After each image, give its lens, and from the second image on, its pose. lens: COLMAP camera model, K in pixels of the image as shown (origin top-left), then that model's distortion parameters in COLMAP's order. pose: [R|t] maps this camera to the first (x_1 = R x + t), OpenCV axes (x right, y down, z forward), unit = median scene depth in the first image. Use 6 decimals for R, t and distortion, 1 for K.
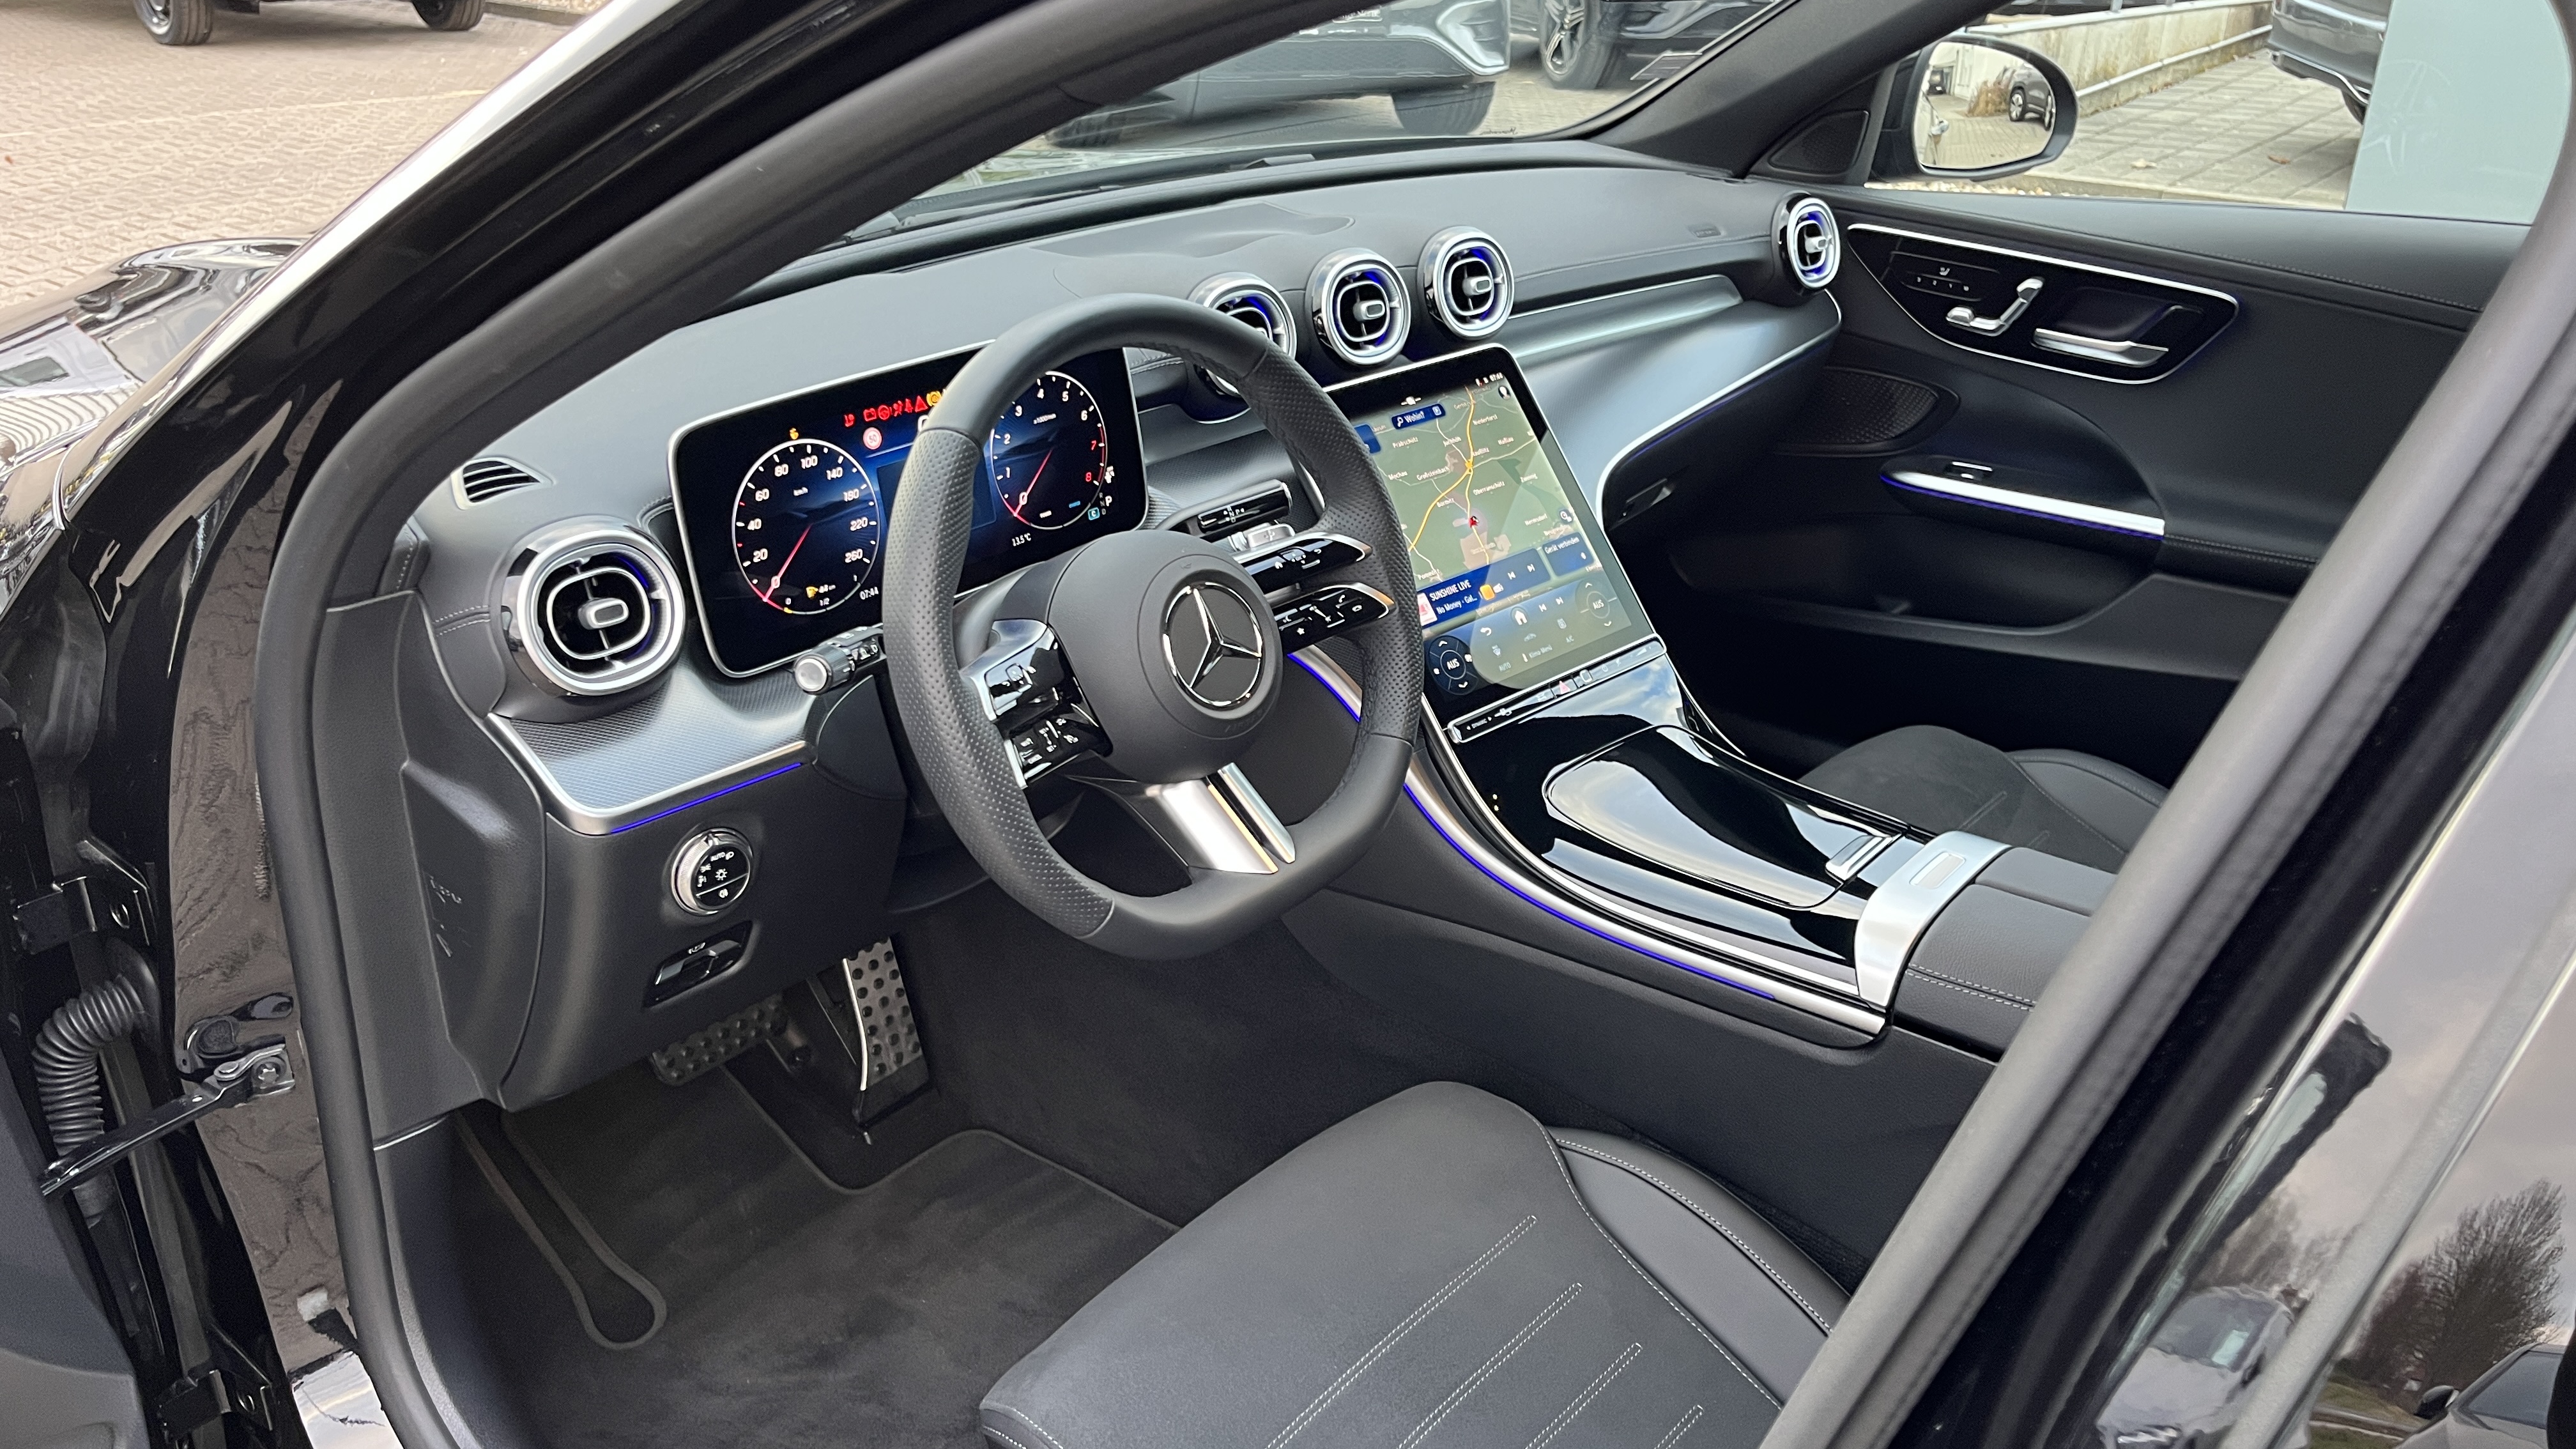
lens RADIAL K [[1939.9, 0, 1293.1], [0, 1939.9, 732.7], [0, 0, 1]] dist [0.055974, -0.067773]
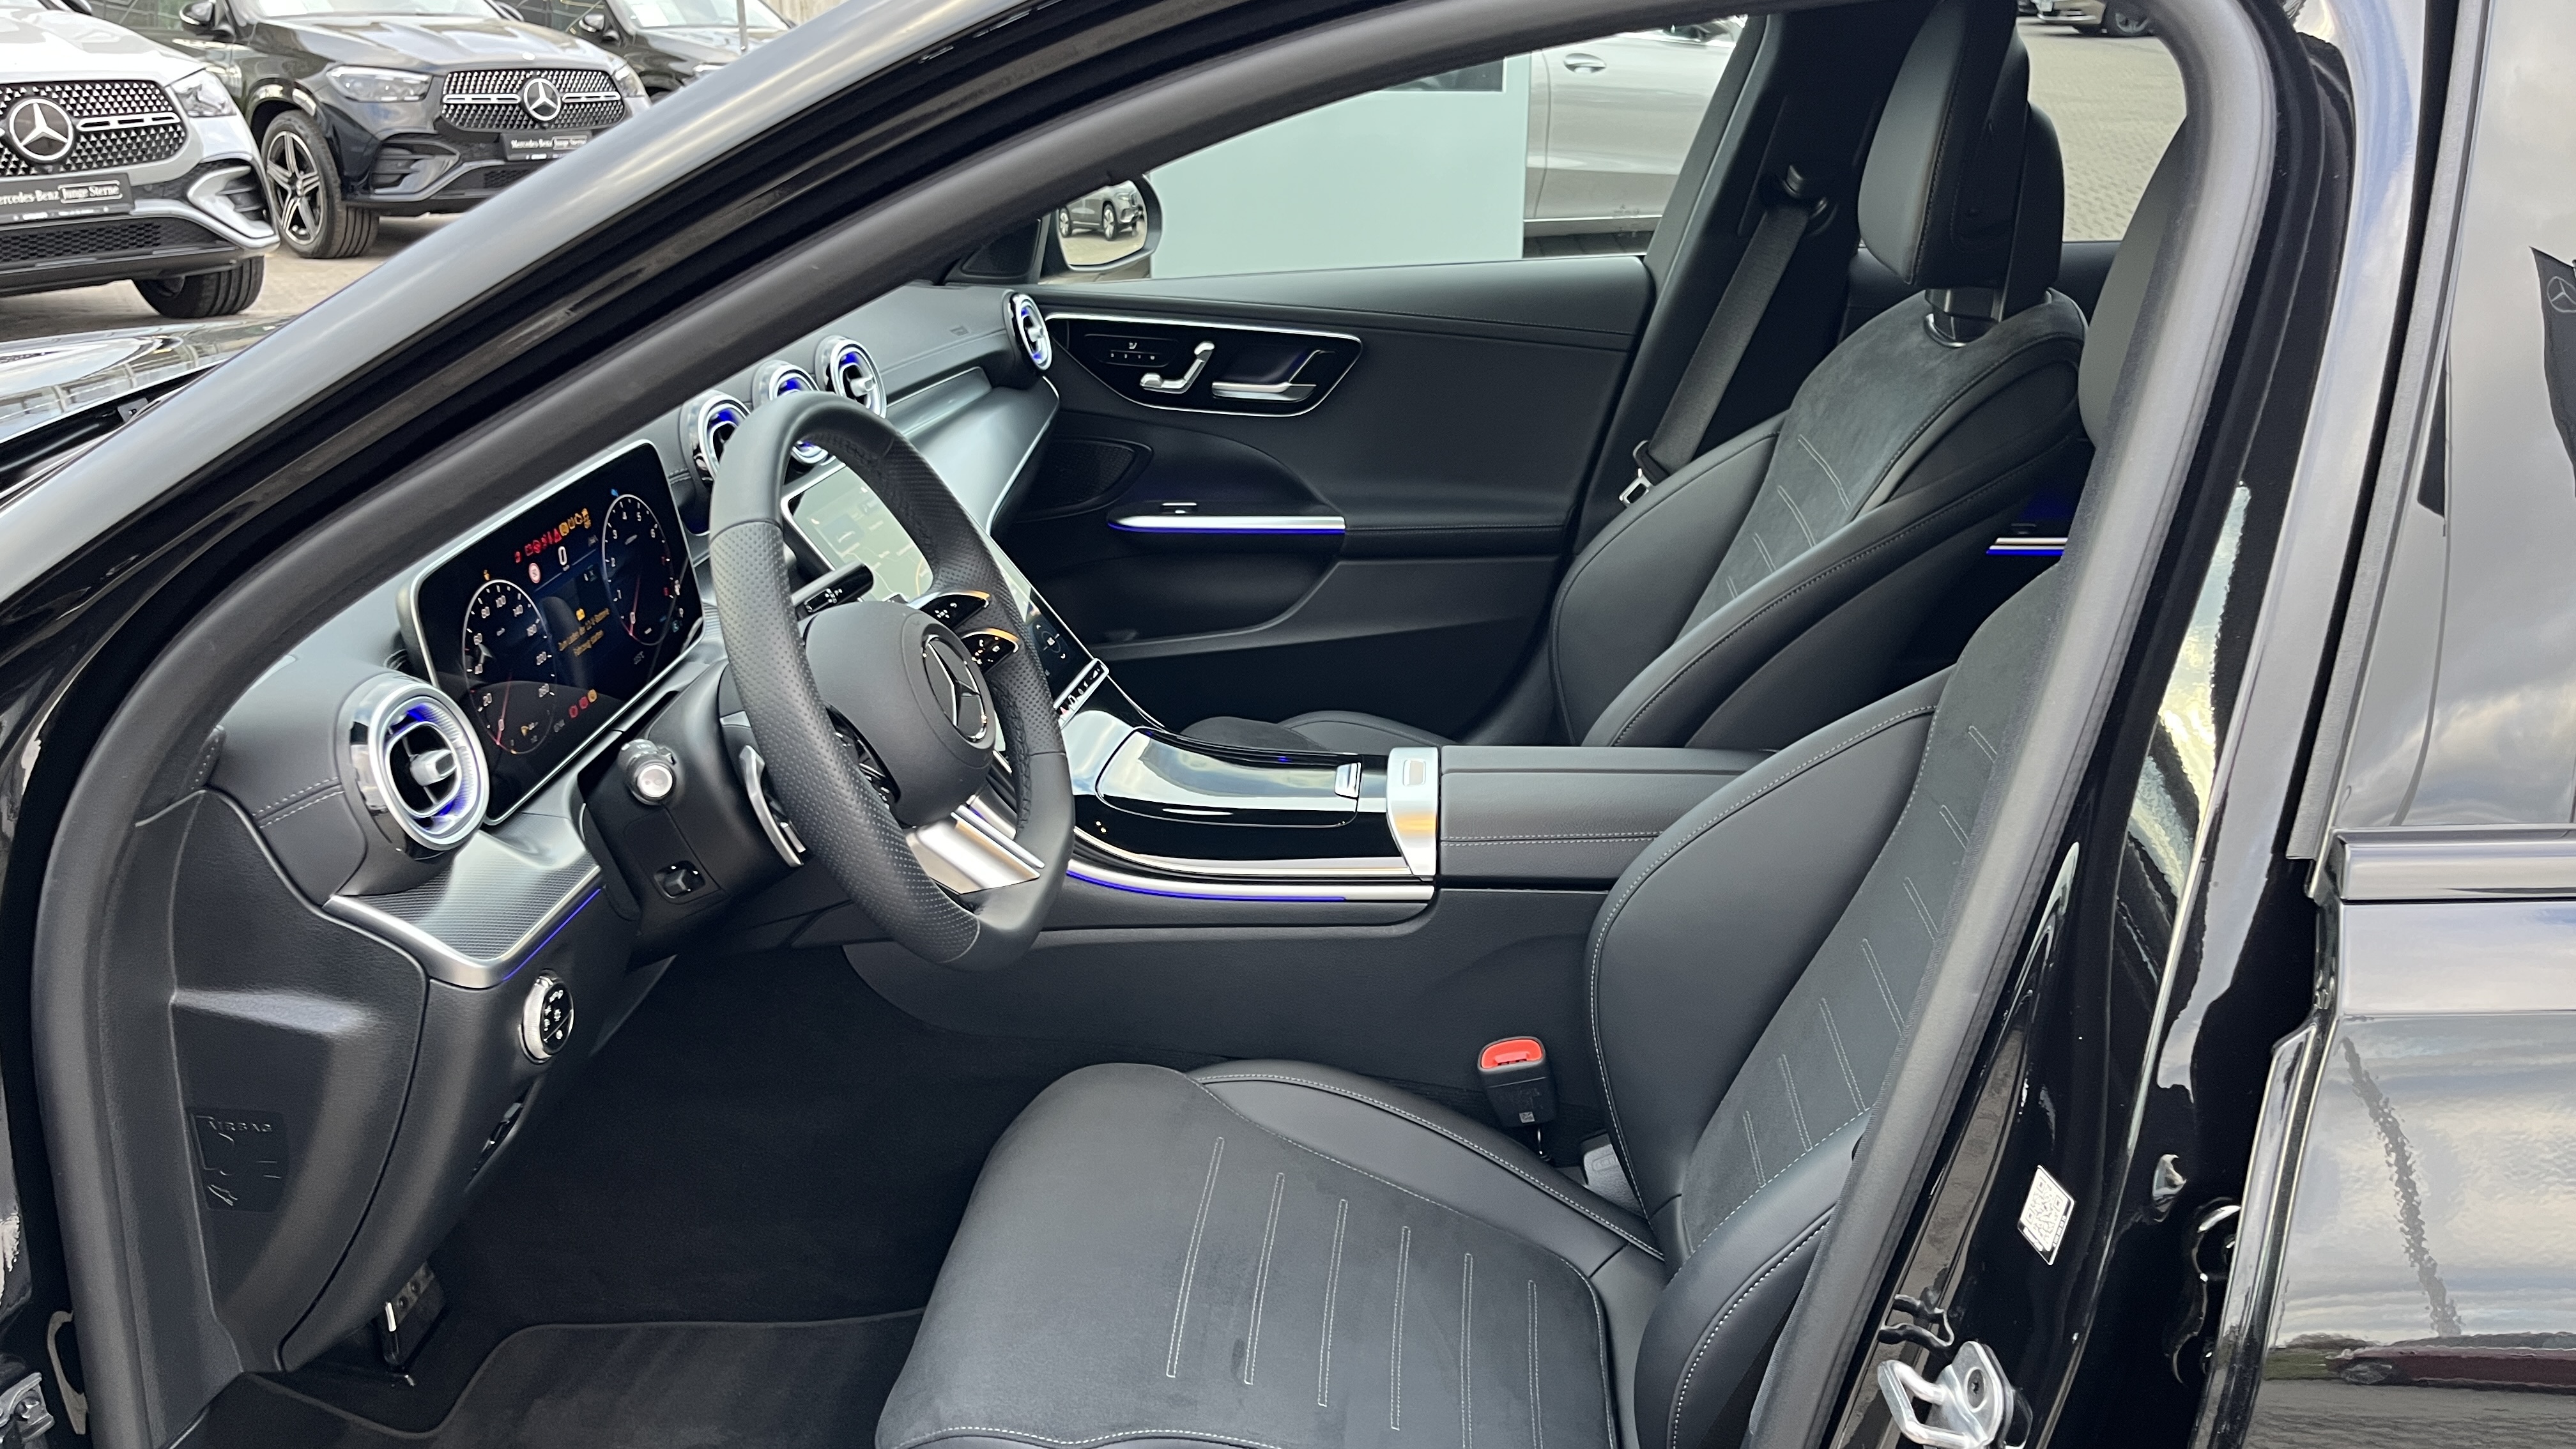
lens RADIAL K [[1939.9, 0, 1305.2], [0, 1939.9, 721.7], [0, 0, 1]] dist [0.055974, -0.067773]
pose [[0.814145, -0.210505, 0.541161, -0.288291], [0.250245, 0.968182, 0.000132, 0.014034], [-0.523971, 0.135315, 0.840919, -0.027244]]
